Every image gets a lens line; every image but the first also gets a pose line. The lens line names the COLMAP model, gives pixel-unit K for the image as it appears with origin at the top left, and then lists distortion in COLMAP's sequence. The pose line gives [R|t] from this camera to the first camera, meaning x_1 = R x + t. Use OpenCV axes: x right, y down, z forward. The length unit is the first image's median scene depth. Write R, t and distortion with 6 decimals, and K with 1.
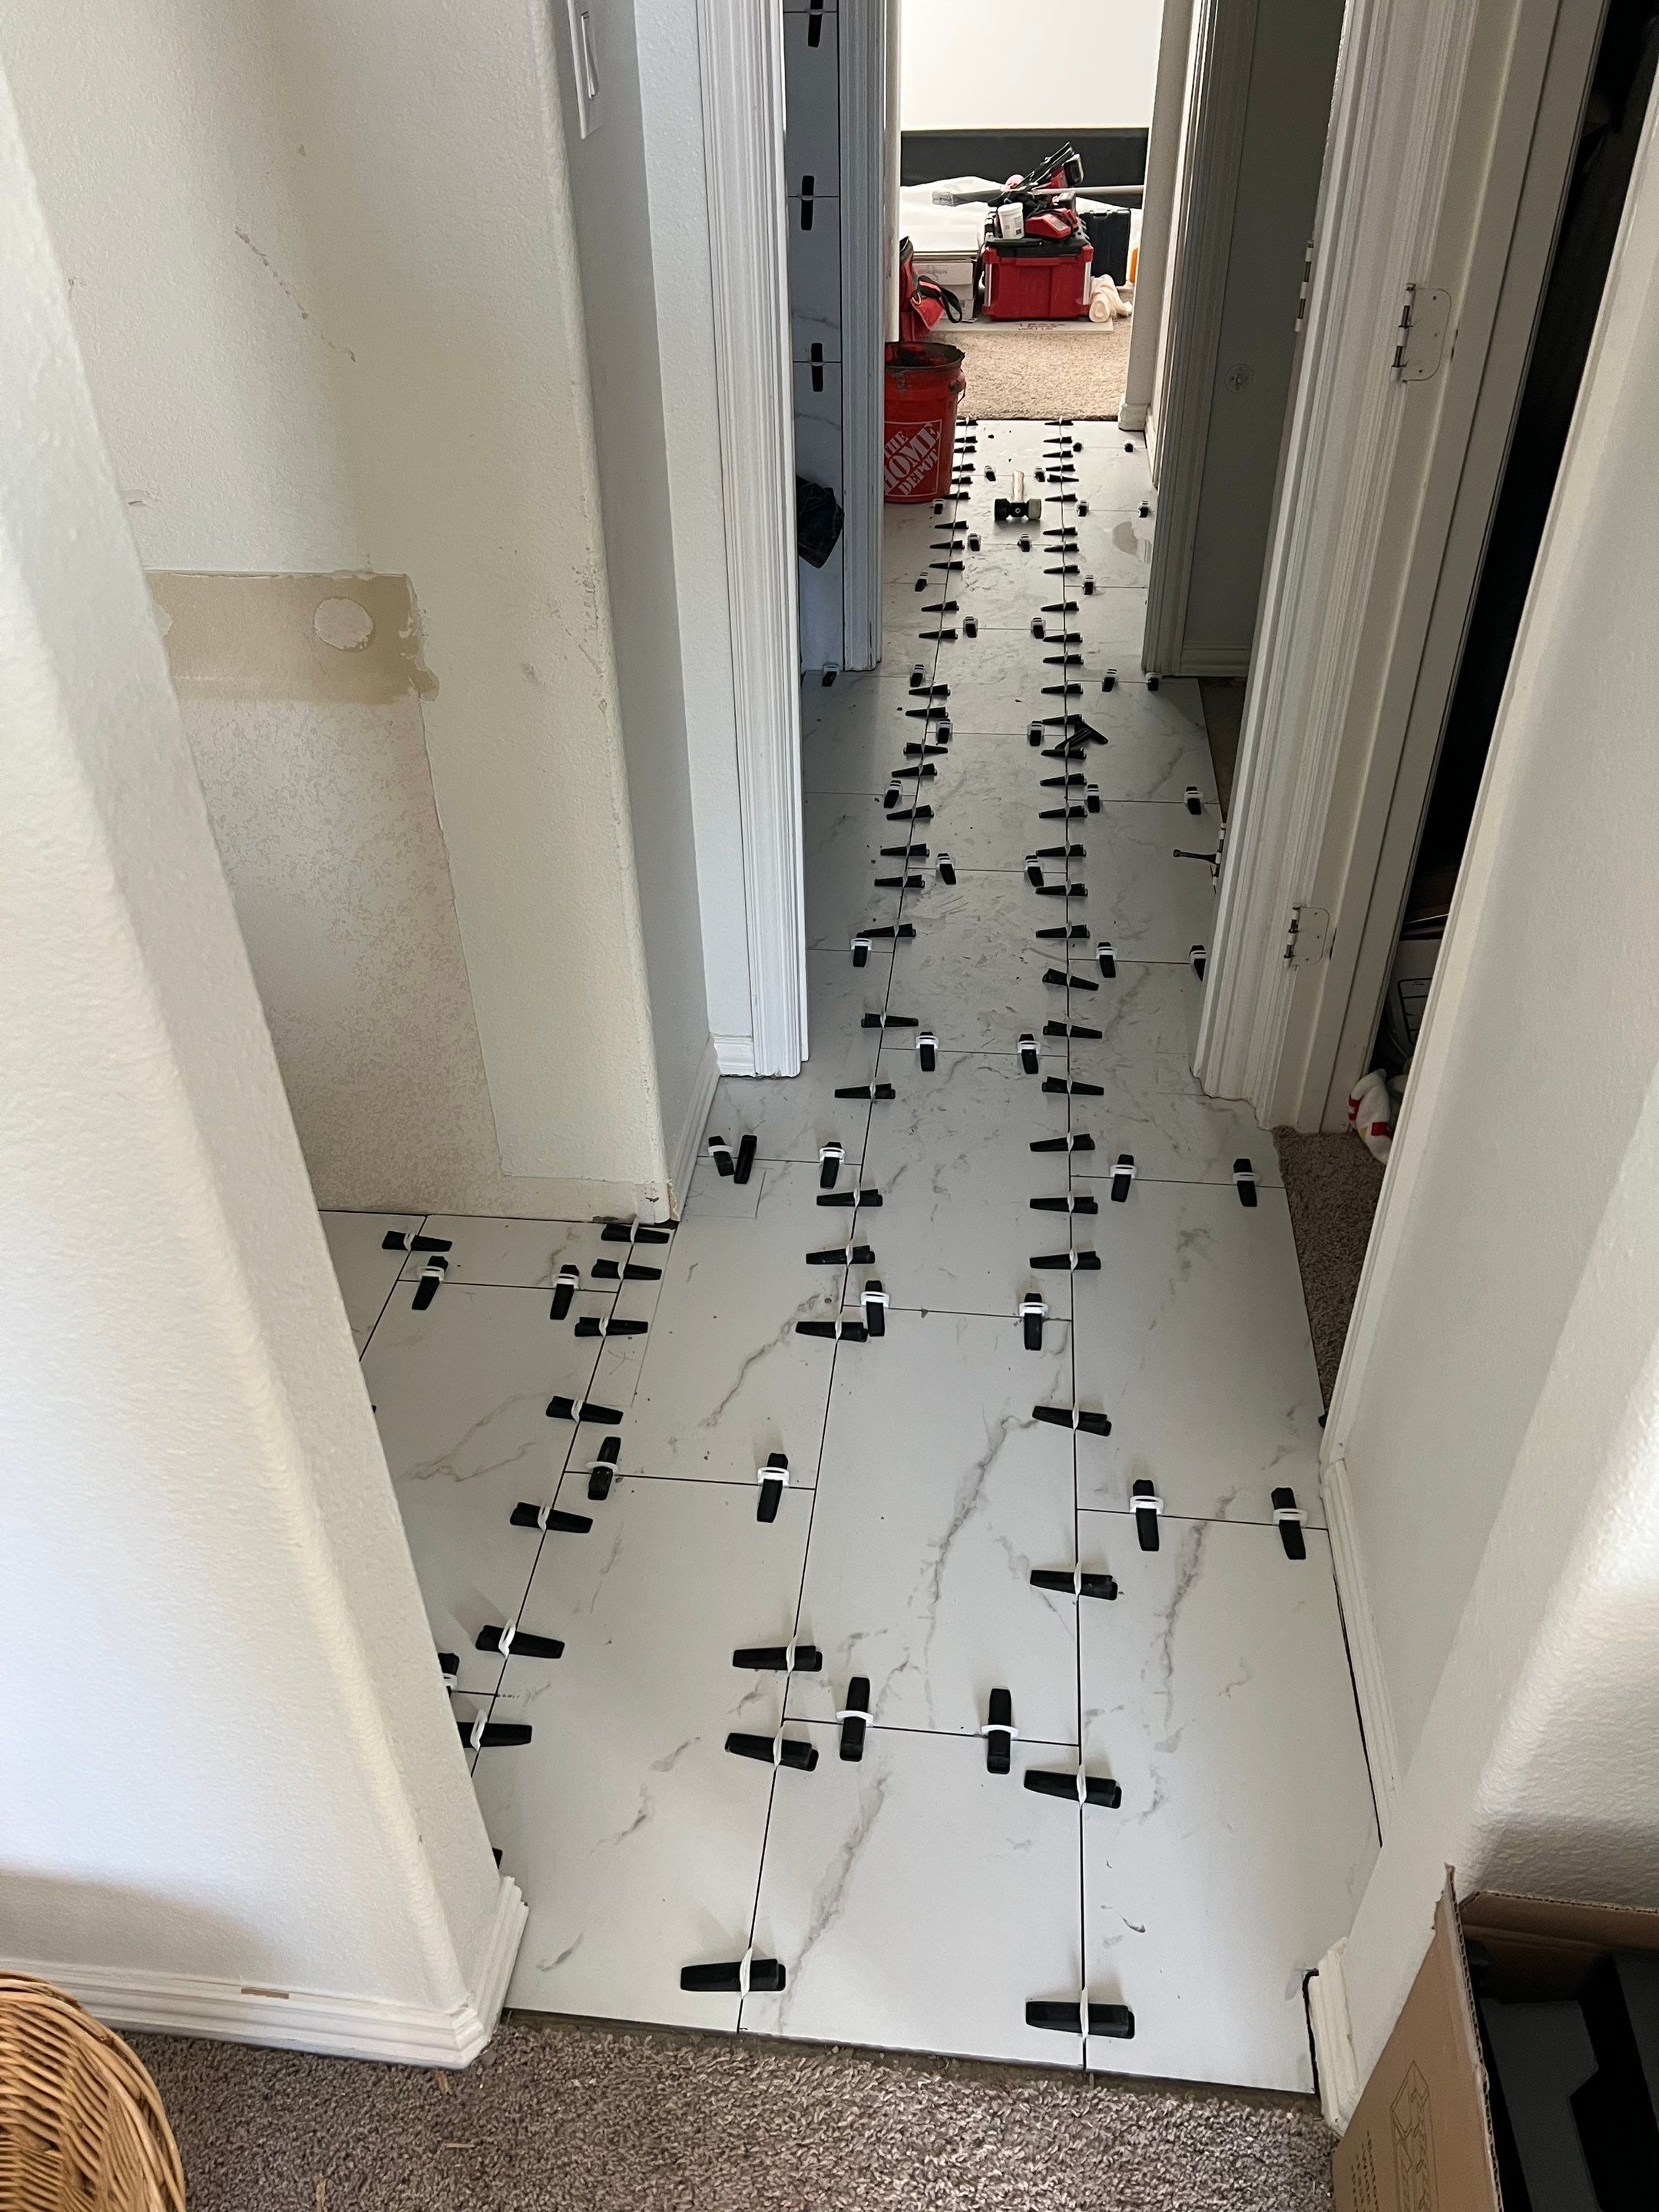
lens RADIAL K [[1662.5, 0, 826.1], [0, 1662.5, 1122.2], [0, 0, 1]] dist [0.075825, -0.084656]
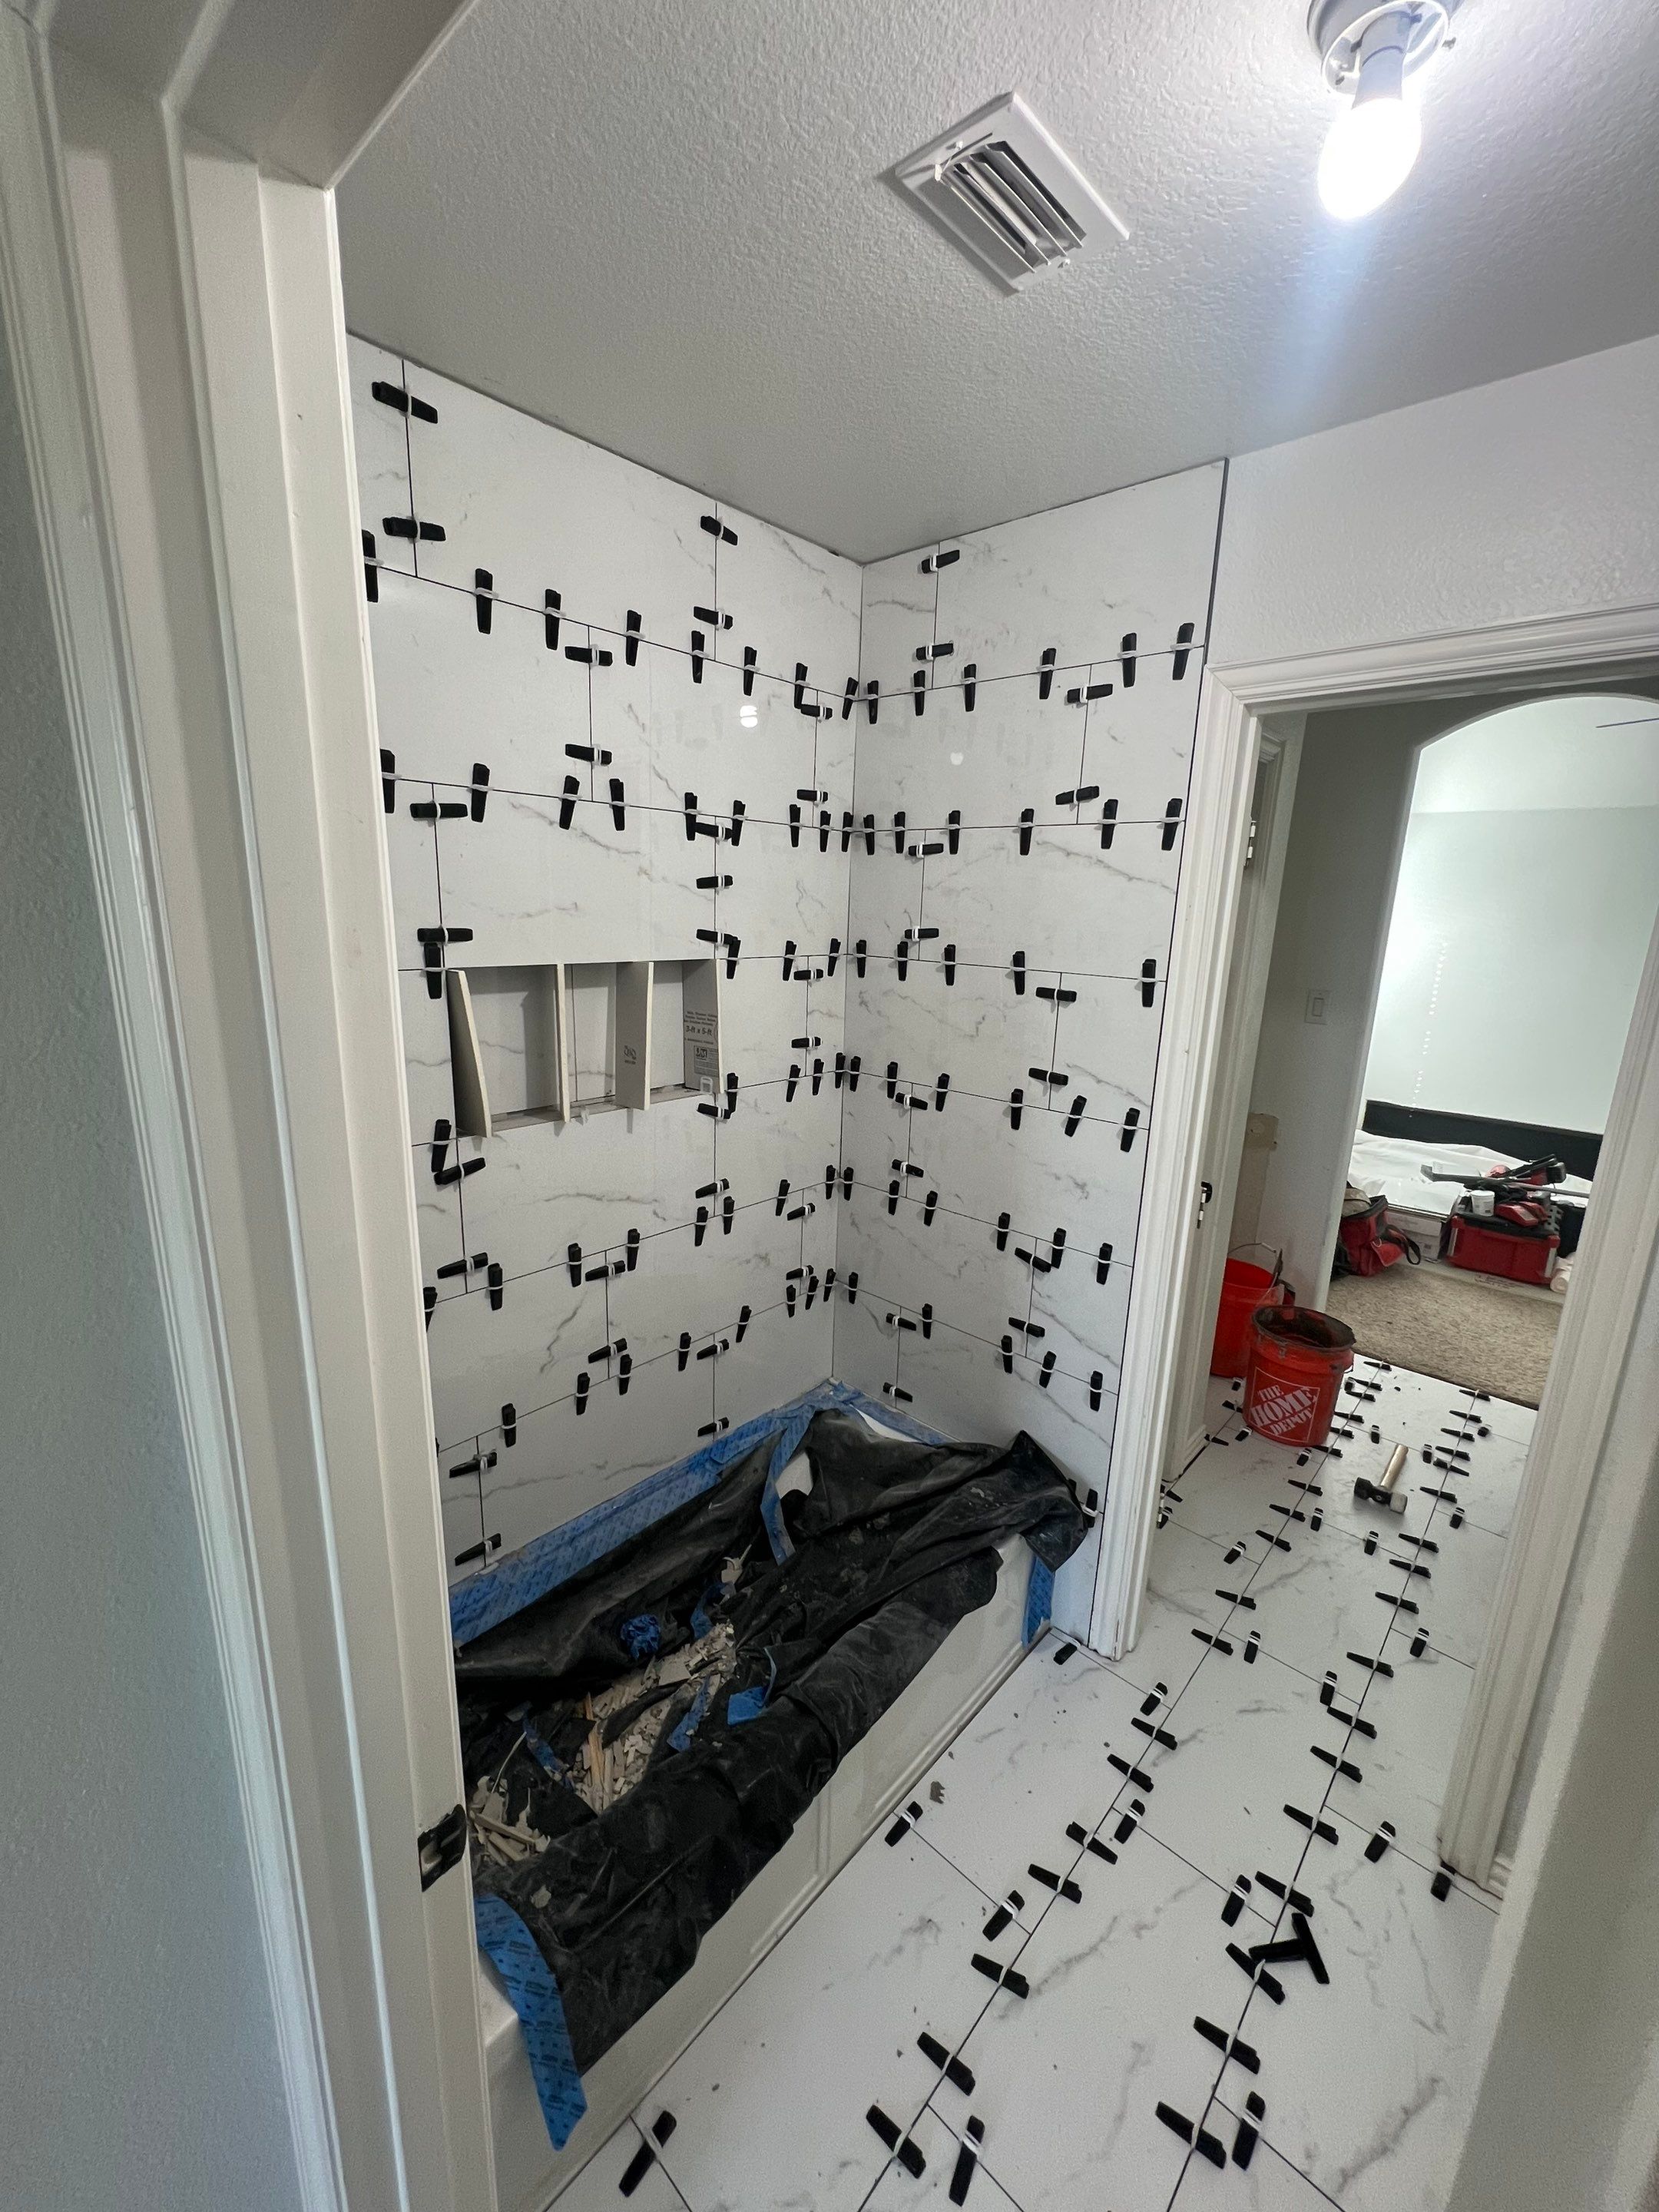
lens RADIAL K [[892.5, 0, 824.9], [0, 892.5, 1106.4], [0, 0, 1]] dist [-0.003434, 0.000806]
pose [[0.803527, 0.175516, -0.568805, 0.145890], [-0.394273, 0.872815, -0.287649, -0.373548], [0.445975, 0.455398, 0.770532, 0.403262]]
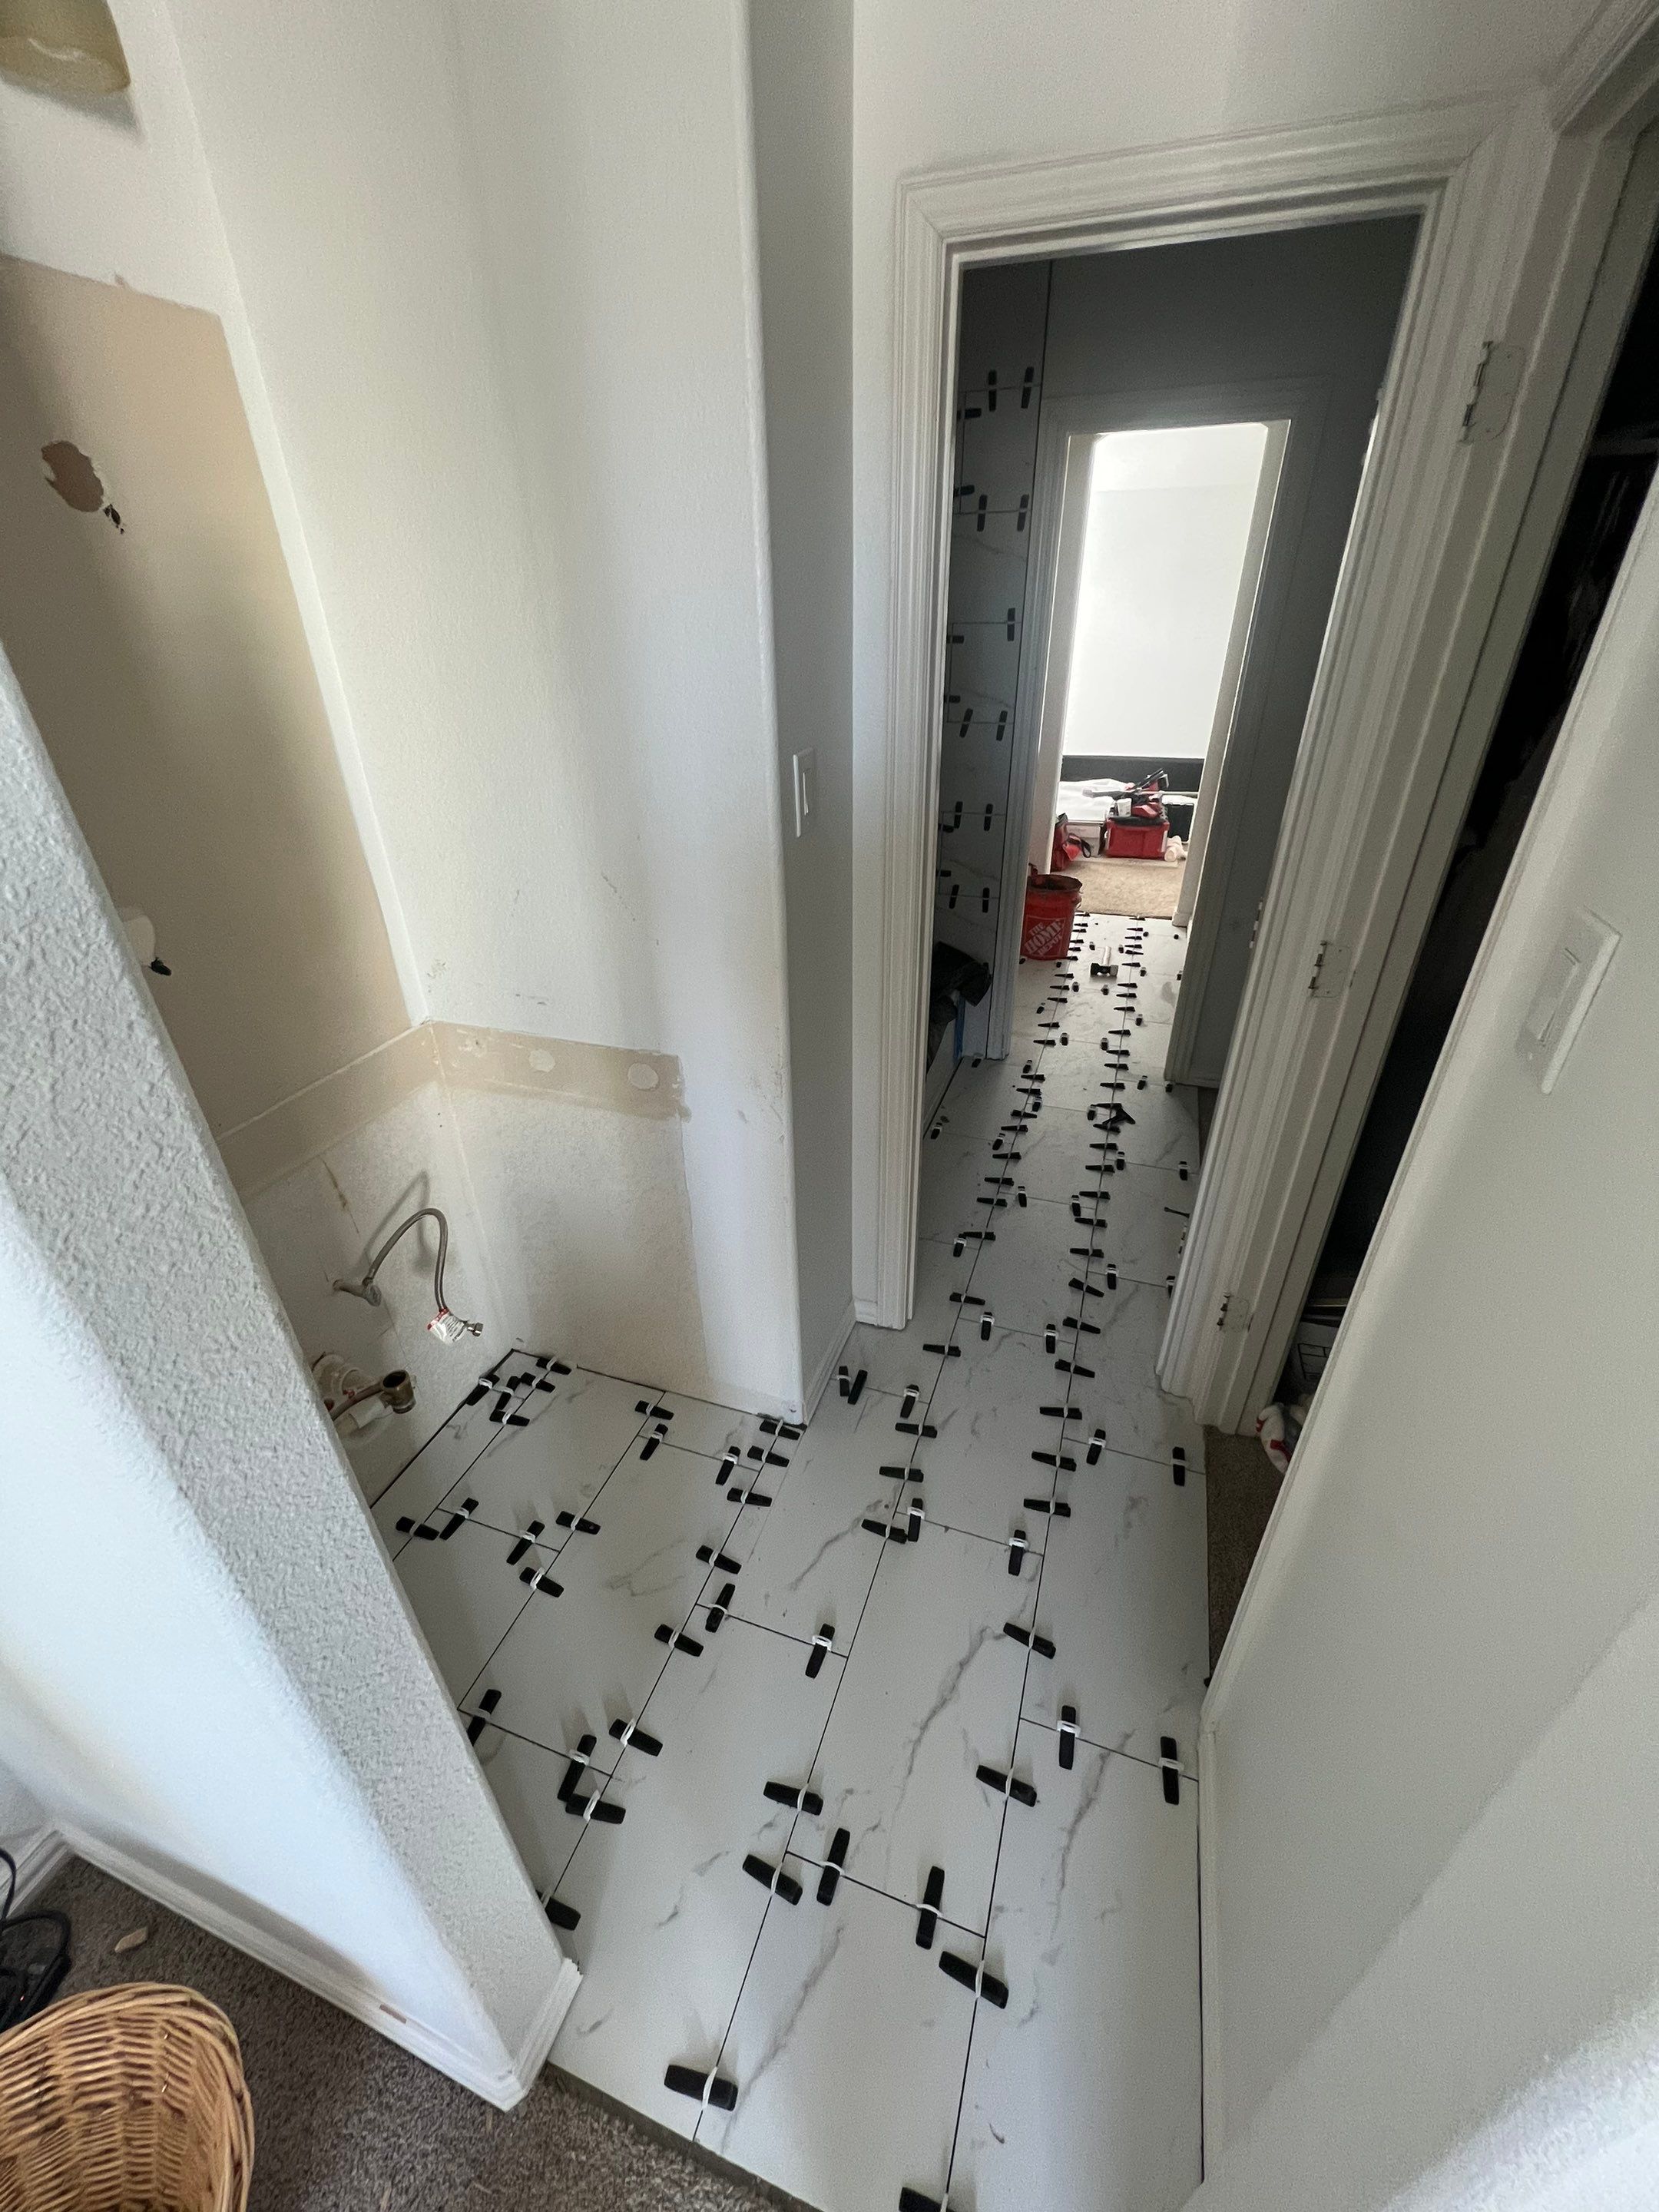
lens RADIAL K [[892.5, 0, 823.8], [0, 892.5, 1108.7], [0, 0, 1]] dist [-0.003434, 0.000806]
pose [[0.973096, 0.115500, -0.199359, 0.041920], [-0.140590, 0.983174, -0.116631, -0.094945], [0.182534, 0.141521, 0.972961, 0.076015]]
